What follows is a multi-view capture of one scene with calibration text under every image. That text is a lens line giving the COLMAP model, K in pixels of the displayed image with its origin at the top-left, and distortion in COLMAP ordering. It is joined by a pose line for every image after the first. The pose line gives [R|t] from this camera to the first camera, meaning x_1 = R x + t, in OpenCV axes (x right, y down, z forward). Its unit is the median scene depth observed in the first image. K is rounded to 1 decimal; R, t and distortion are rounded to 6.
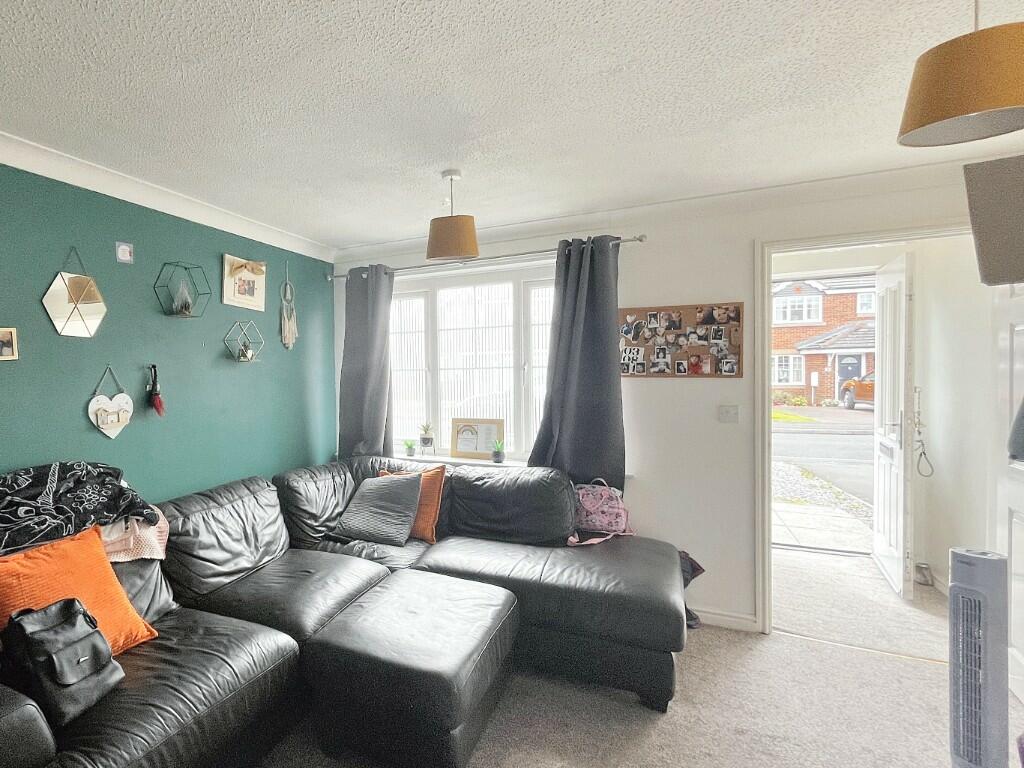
lens RADIAL K [[414.9, 0, 510.8], [0, 414.9, 377.5], [0, 0, 1]] dist [-0.000777, -0.000155]
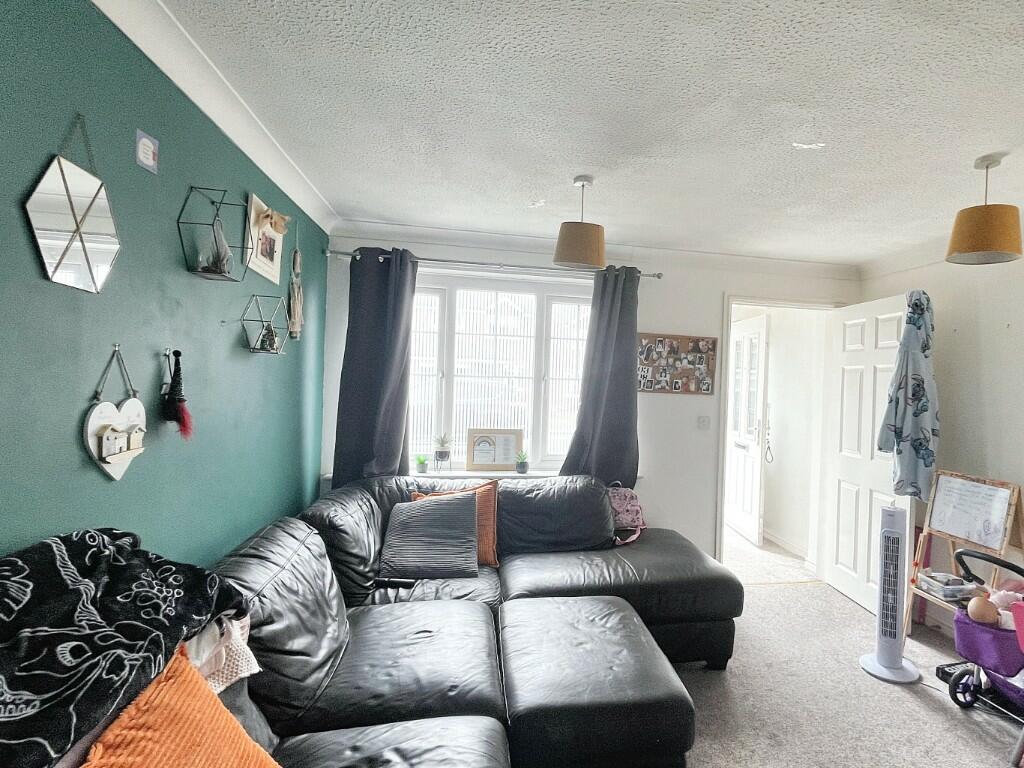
lens RADIAL K [[419.0, 0, 278.8], [0, 419.0, 372.4], [0, 0, 1]] dist [0.000467, 0.000170]
pose [[0.874995, 0.043690, 0.482157, -1.084116], [-0.039567, 0.999041, -0.018722, 0.006291], [-0.482513, -0.002696, 0.875885, 0.423948]]
